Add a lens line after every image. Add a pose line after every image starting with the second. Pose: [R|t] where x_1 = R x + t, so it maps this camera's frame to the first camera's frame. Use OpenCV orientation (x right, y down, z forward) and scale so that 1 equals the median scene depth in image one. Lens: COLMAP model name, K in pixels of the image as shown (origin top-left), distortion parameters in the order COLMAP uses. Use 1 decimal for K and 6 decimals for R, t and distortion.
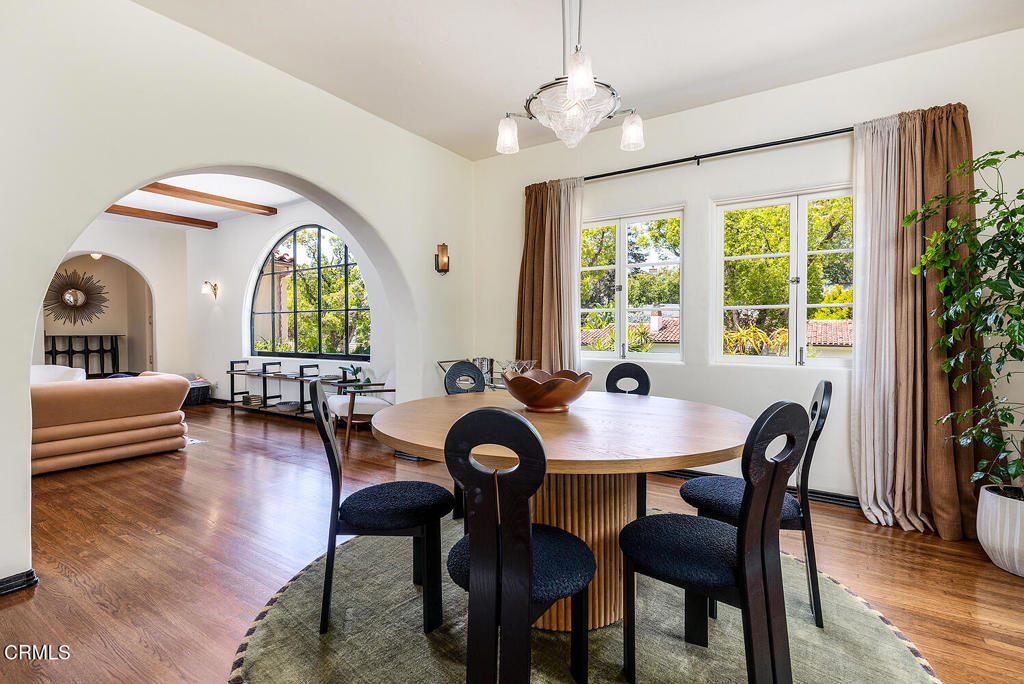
lens RADIAL K [[493.2, 0, 512.0], [0, 493.2, 342.0], [0, 0, 1]] dist [0.001753, 0.000343]
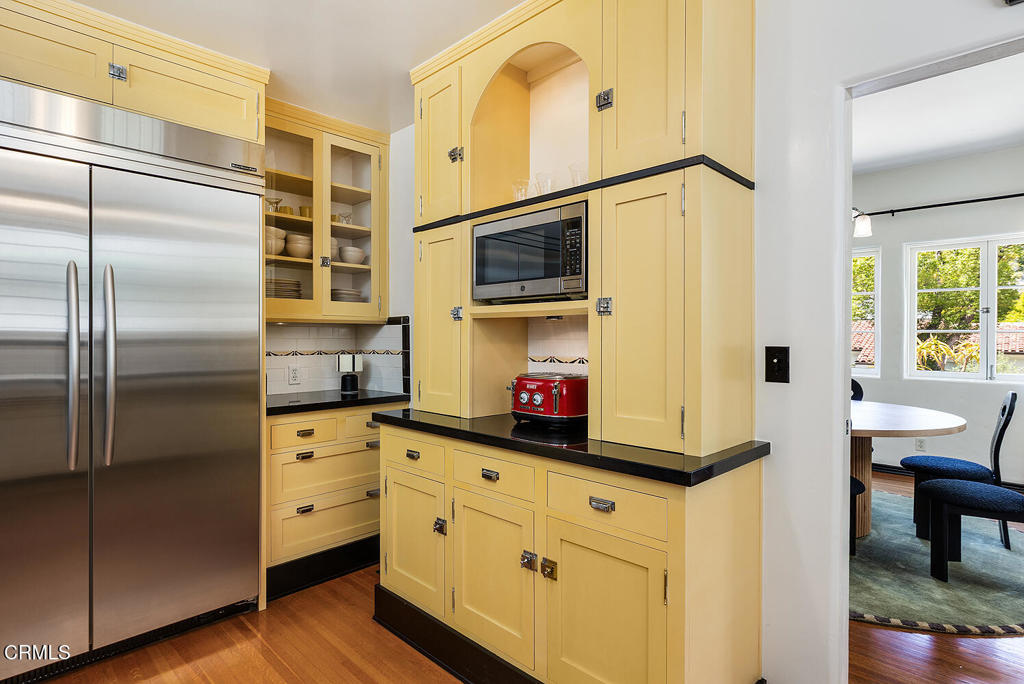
lens RADIAL K [[533.1, 0, 512.0], [0, 533.1, 342.0], [0, 0, 1]] dist [-0.000752, -0.000382]
pose [[0.980354, 0.000082, -0.197247, -0.488287], [-0.001875, 0.999959, -0.008901, -0.050706], [0.197238, 0.009096, 0.980313, -0.809362]]
